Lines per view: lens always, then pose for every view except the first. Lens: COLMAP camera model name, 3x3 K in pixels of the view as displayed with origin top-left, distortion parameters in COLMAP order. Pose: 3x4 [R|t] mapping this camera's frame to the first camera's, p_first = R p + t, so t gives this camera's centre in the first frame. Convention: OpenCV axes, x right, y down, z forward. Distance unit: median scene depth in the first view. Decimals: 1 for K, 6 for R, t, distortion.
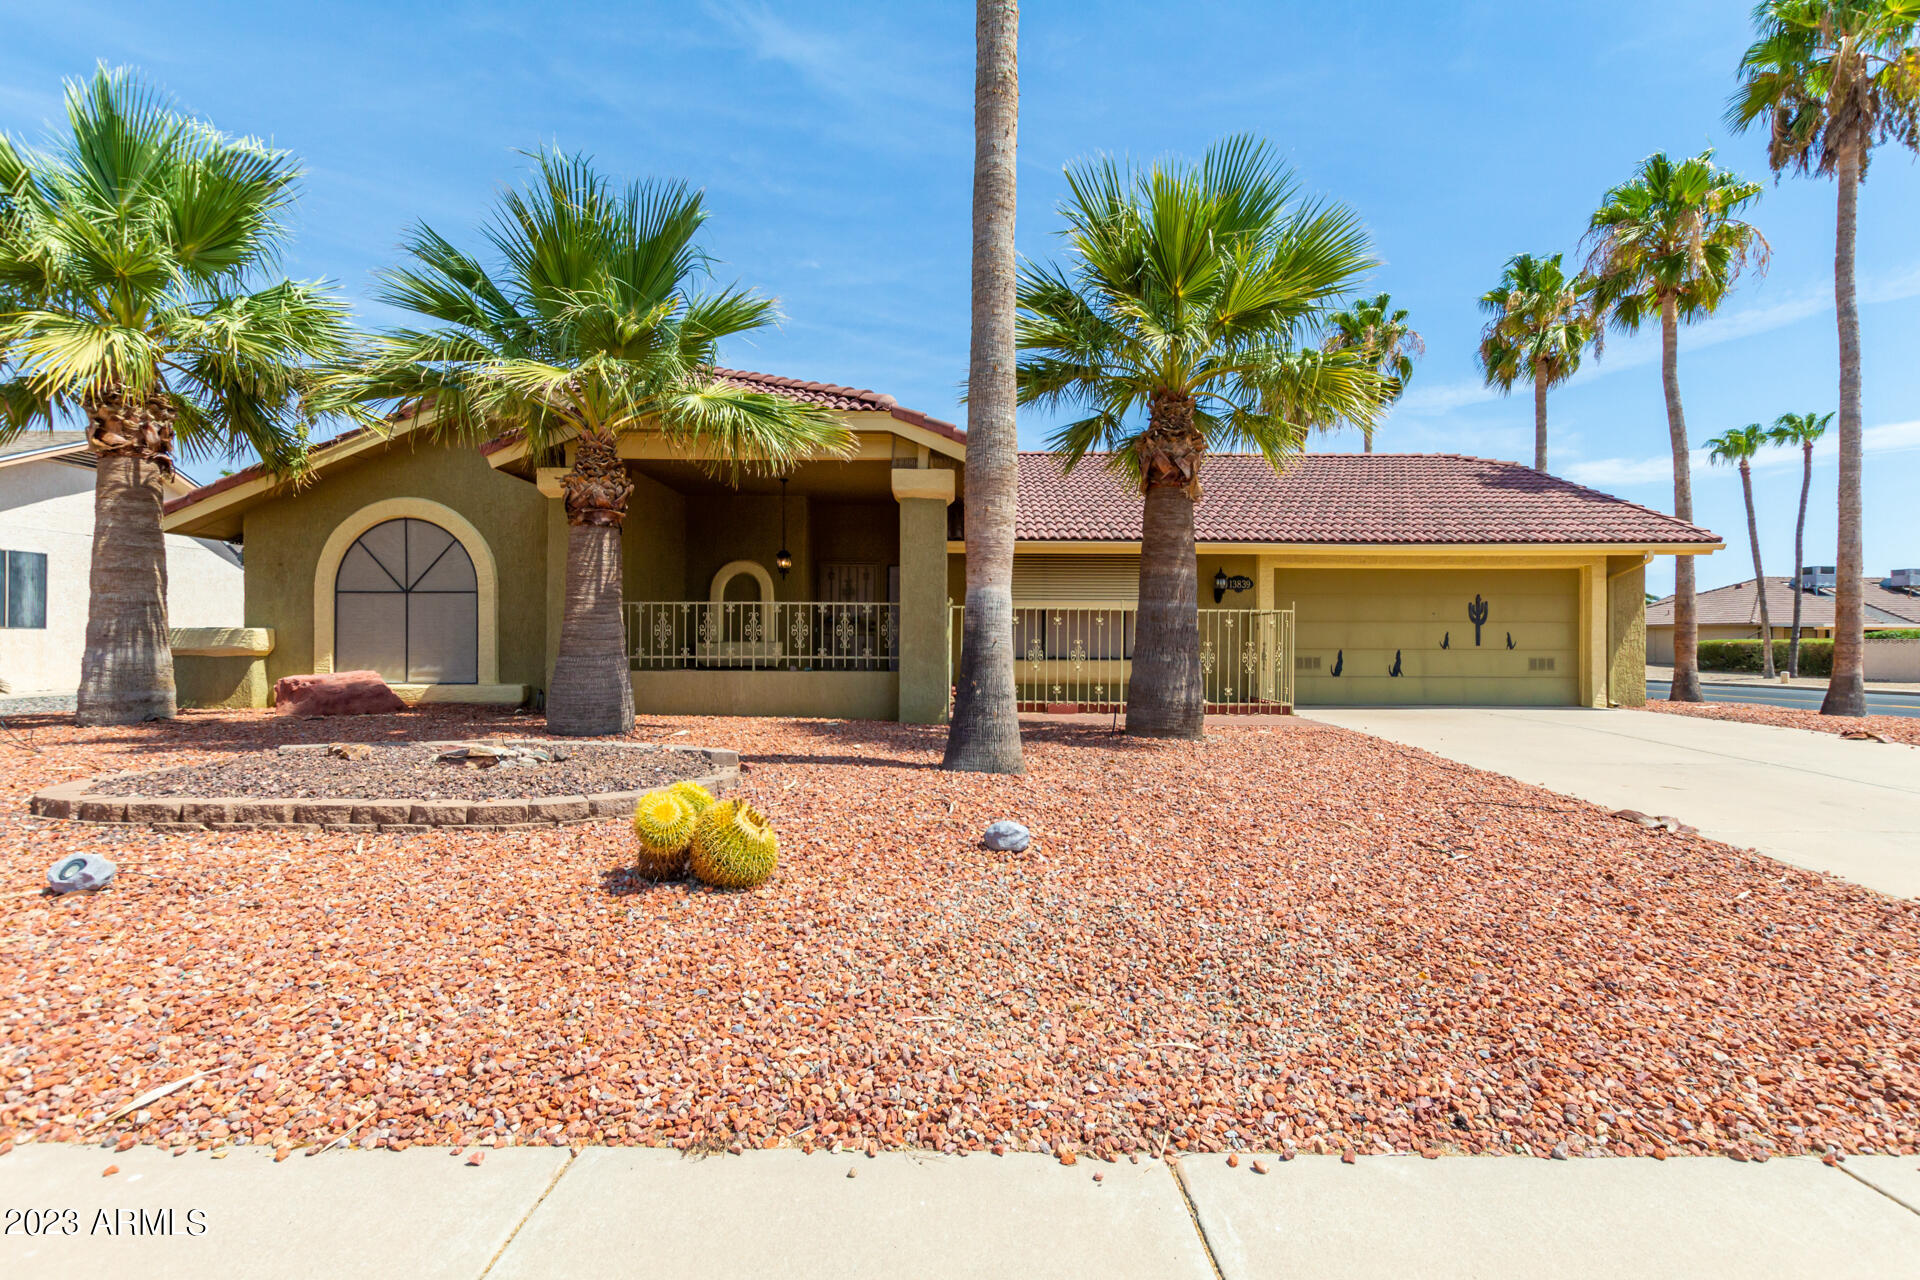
lens RADIAL K [[882.0, 0, 964.2], [0, 882.0, 643.9], [0, 0, 1]] dist [0.005744, -0.001951]
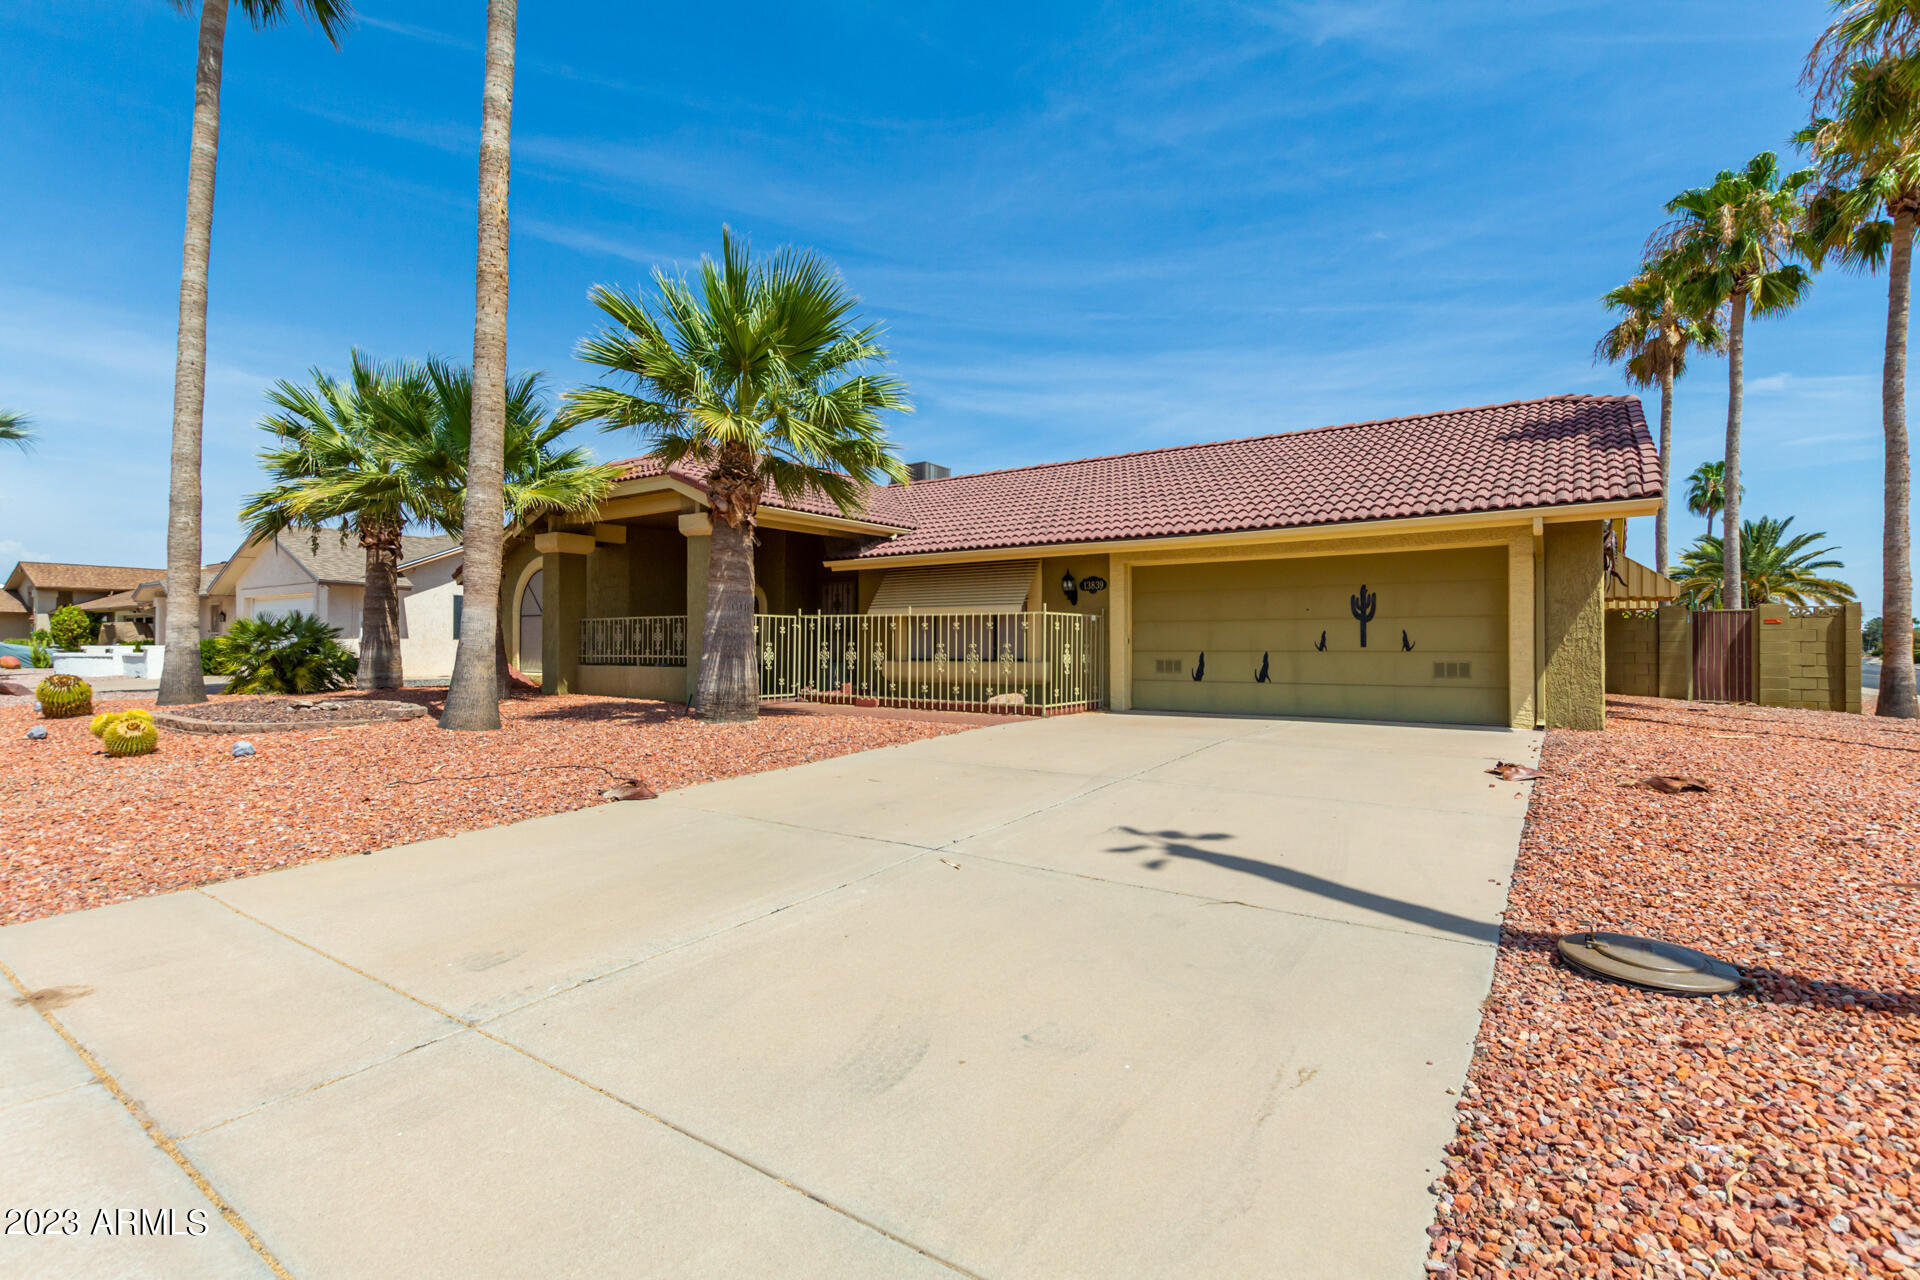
lens RADIAL K [[882.0, 0, 954.5], [0, 882.0, 628.4], [0, 0, 1]] dist [0.005744, -0.001951]
pose [[0.813537, -0.015501, -0.581306, 0.760132], [-0.000166, 0.999638, -0.026888, 0.006926], [0.581513, 0.021971, 0.813241, 0.113467]]
